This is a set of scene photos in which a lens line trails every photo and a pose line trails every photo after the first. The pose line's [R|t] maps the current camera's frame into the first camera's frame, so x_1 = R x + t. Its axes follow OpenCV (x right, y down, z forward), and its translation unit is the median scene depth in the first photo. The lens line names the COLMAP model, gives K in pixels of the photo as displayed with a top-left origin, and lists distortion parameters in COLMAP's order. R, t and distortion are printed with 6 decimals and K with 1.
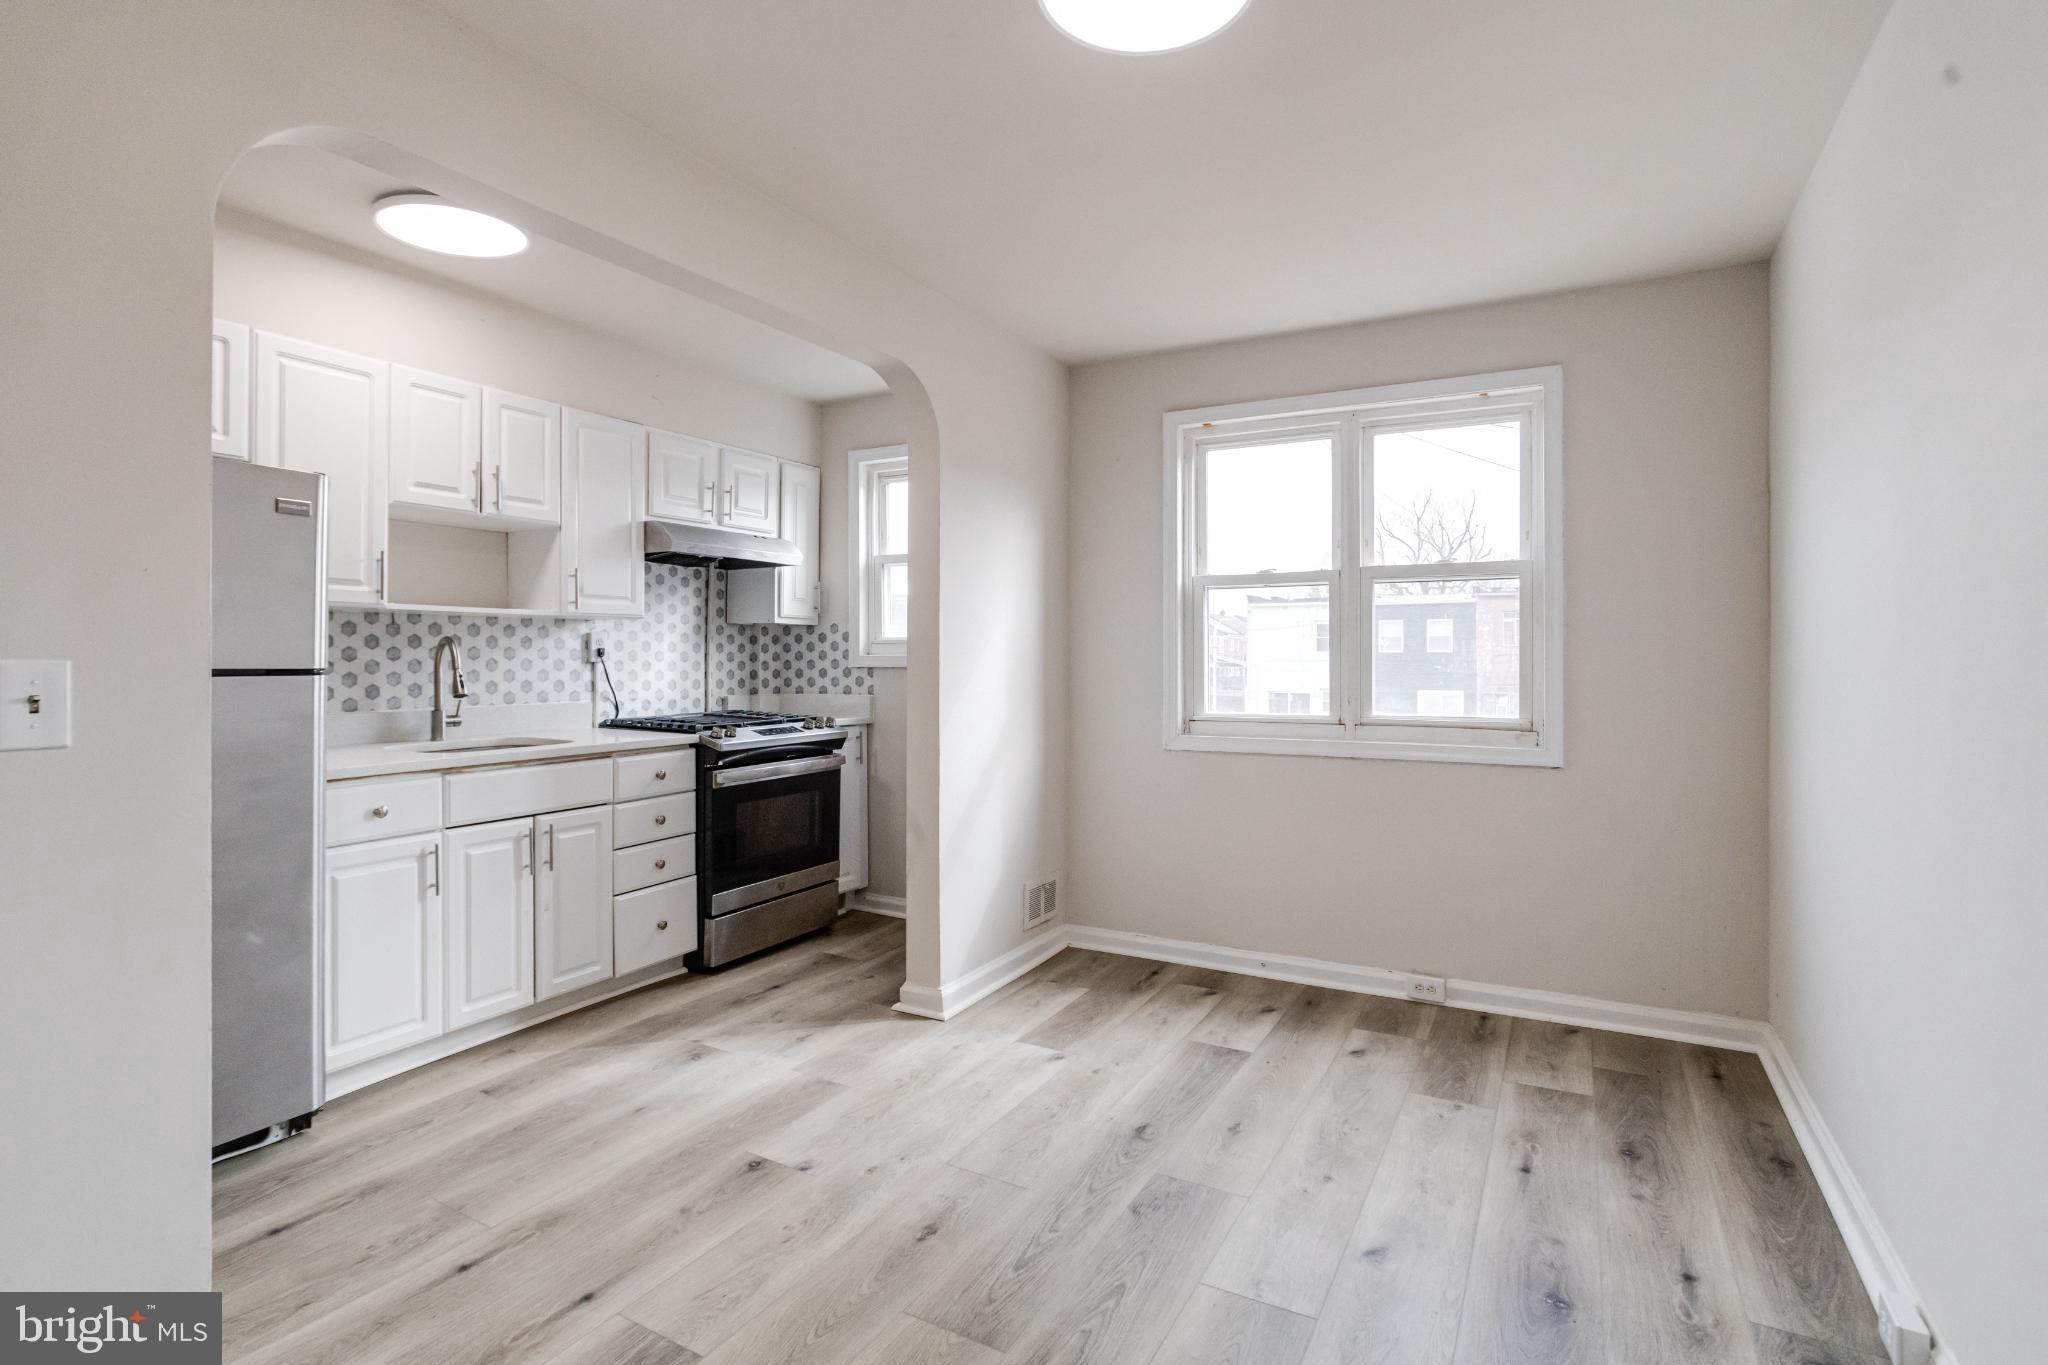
lens RADIAL K [[991.0, 0, 1008.0], [0, 991.0, 662.2], [0, 0, 1]] dist [-0.056729, 0.027264]
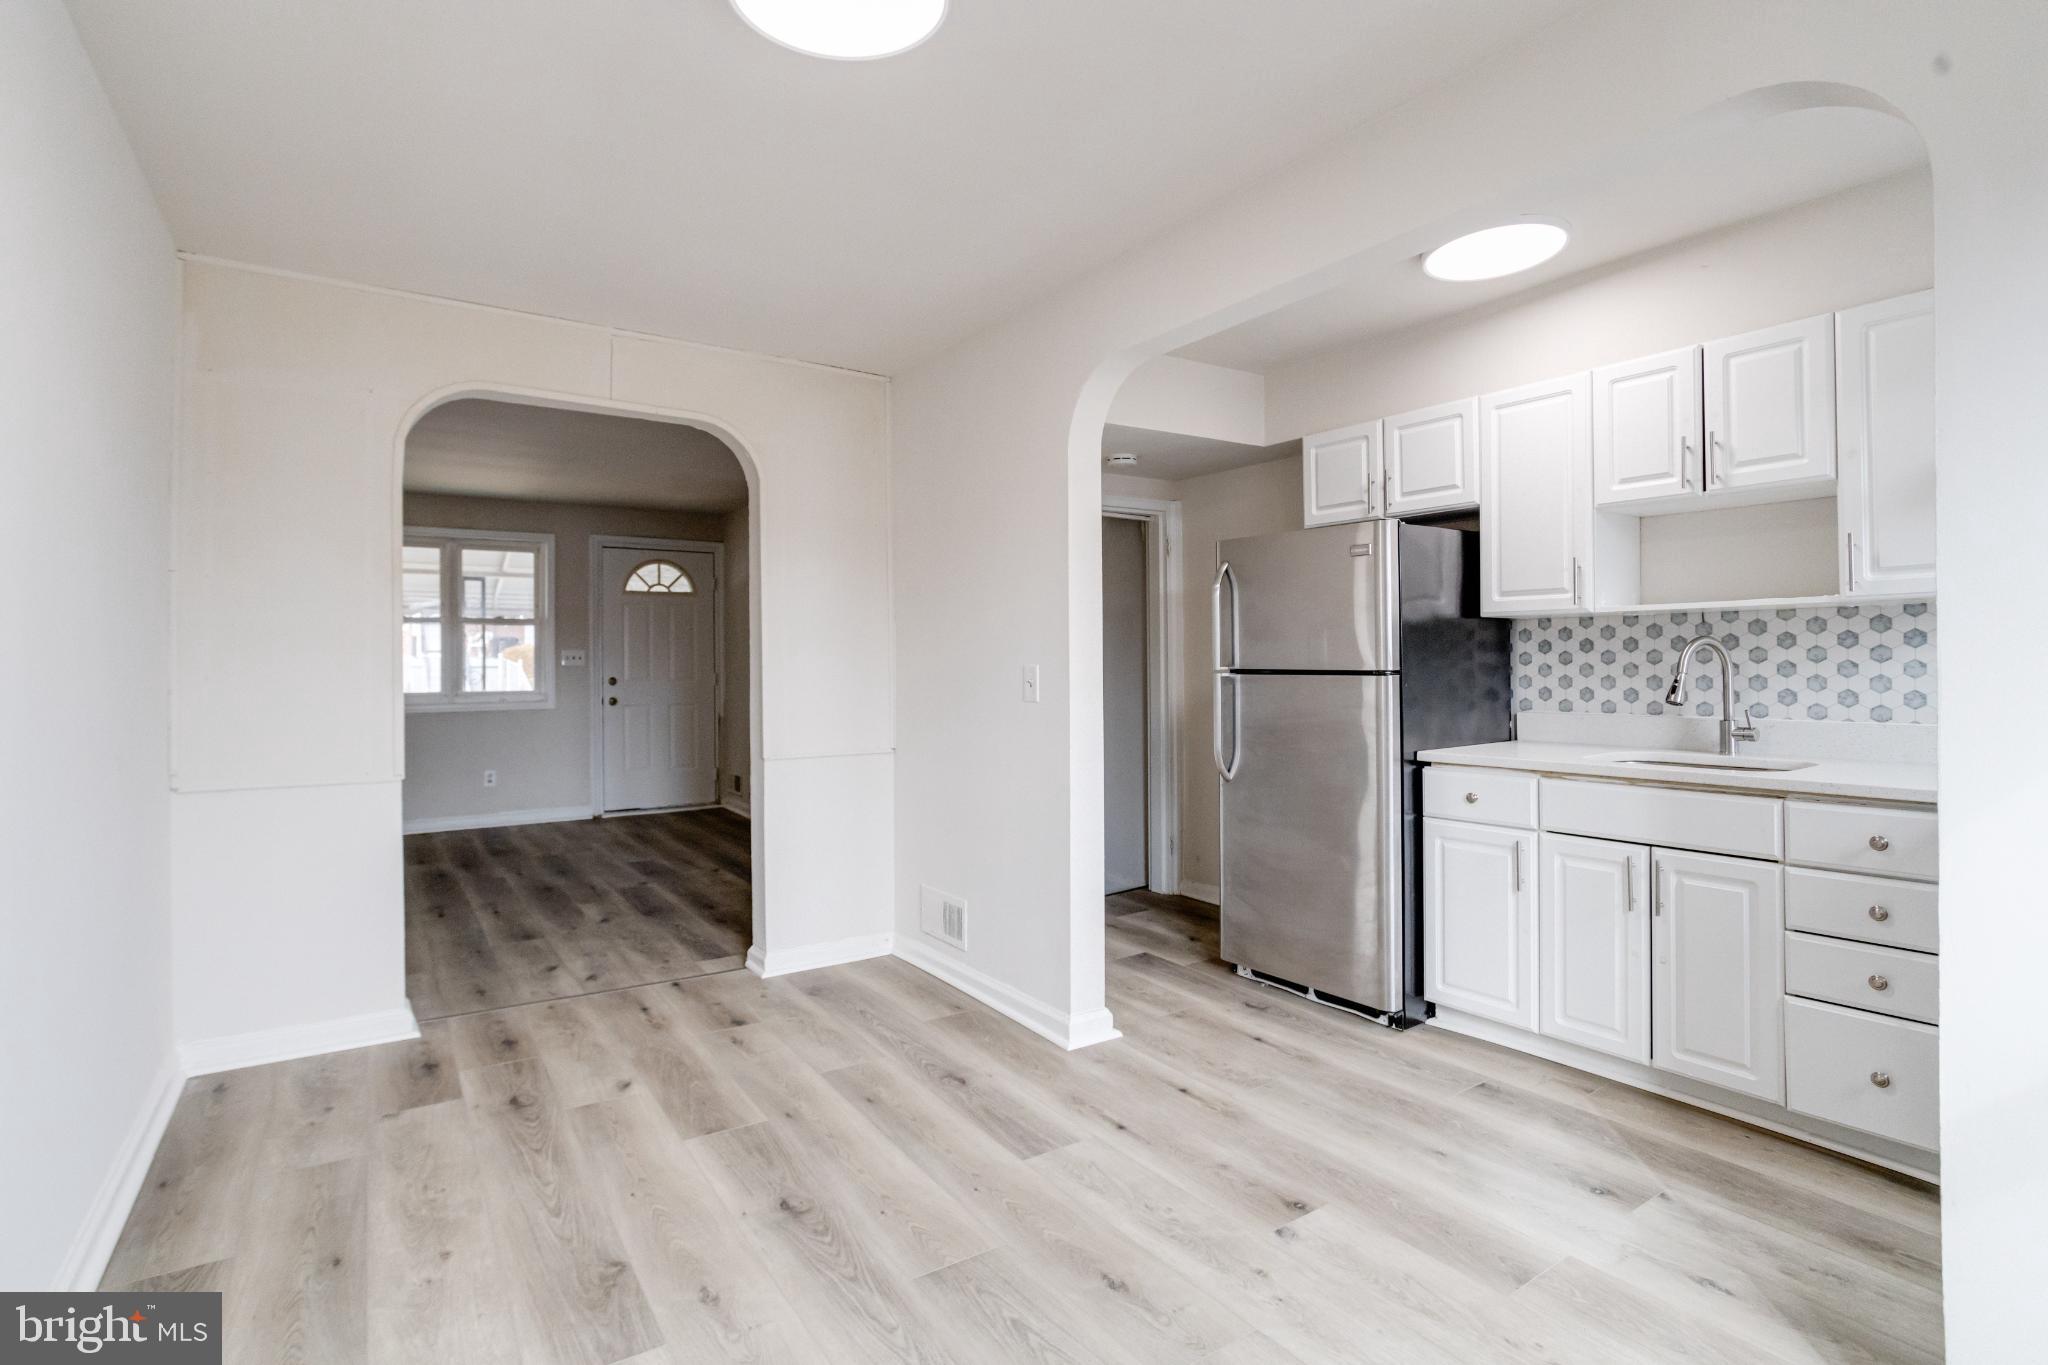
lens RADIAL K [[991.0, 0, 1008.0], [0, 991.0, 662.2], [0, 0, 1]] dist [-0.056729, 0.027264]
pose [[-0.457291, 0.003427, -0.889311, 0.462351], [0.003818, 0.999991, 0.001890, -0.006678], [0.889309, -0.002531, -0.457300, 0.783221]]
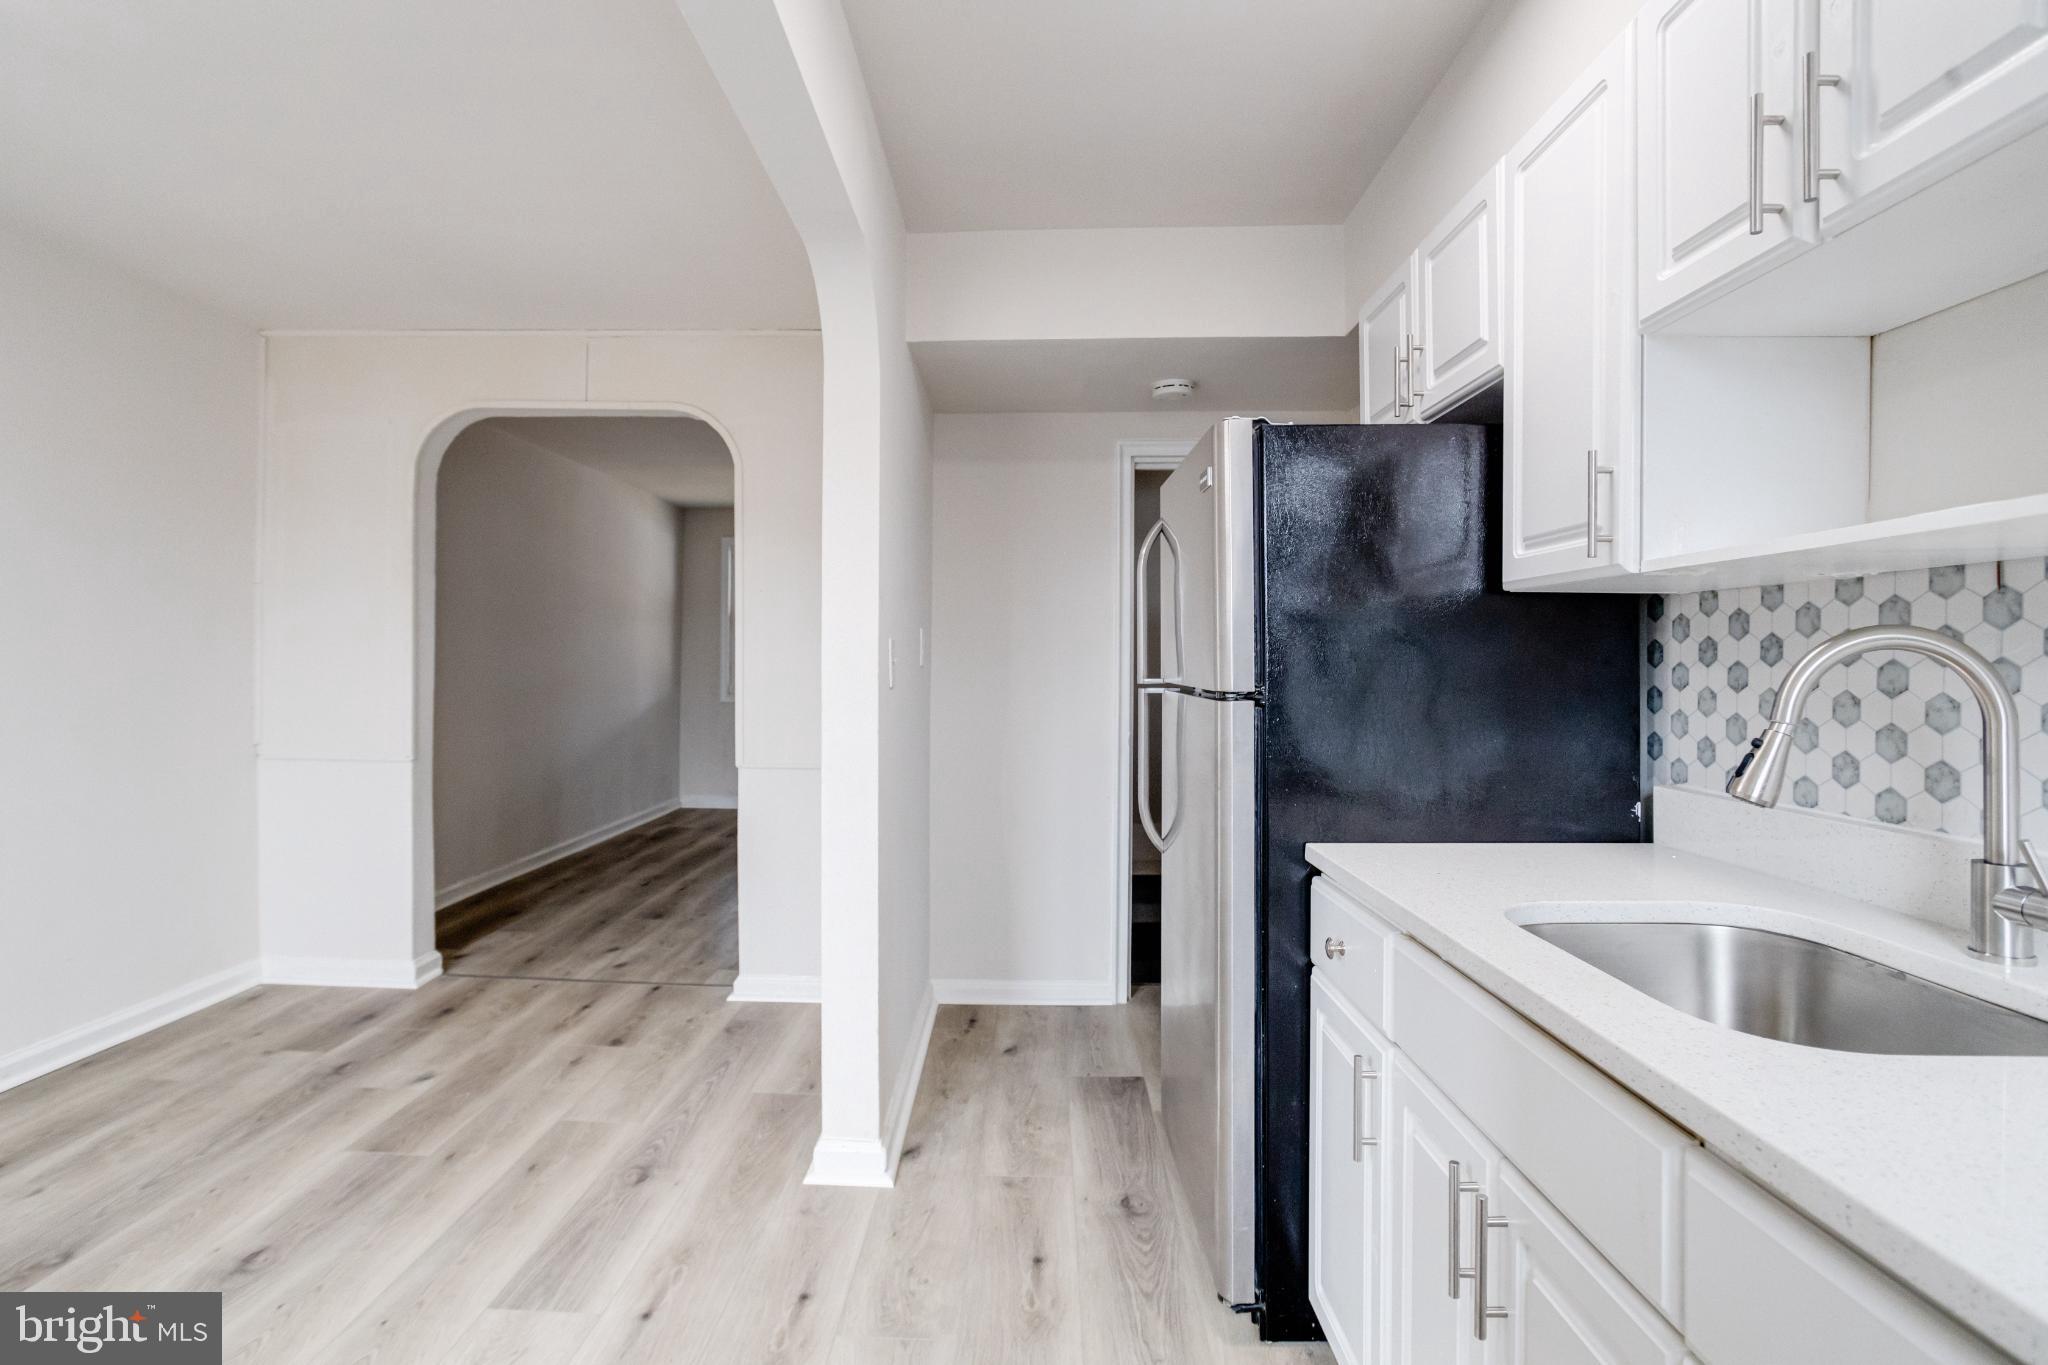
lens RADIAL K [[991.0, 0, 1008.0], [0, 991.0, 662.2], [0, 0, 1]] dist [-0.056729, 0.027264]
pose [[-0.885621, -0.007807, -0.464343, -0.155123], [-0.010266, 0.999943, 0.002769, -0.011274], [0.464295, 0.007219, -0.885651, 1.069784]]
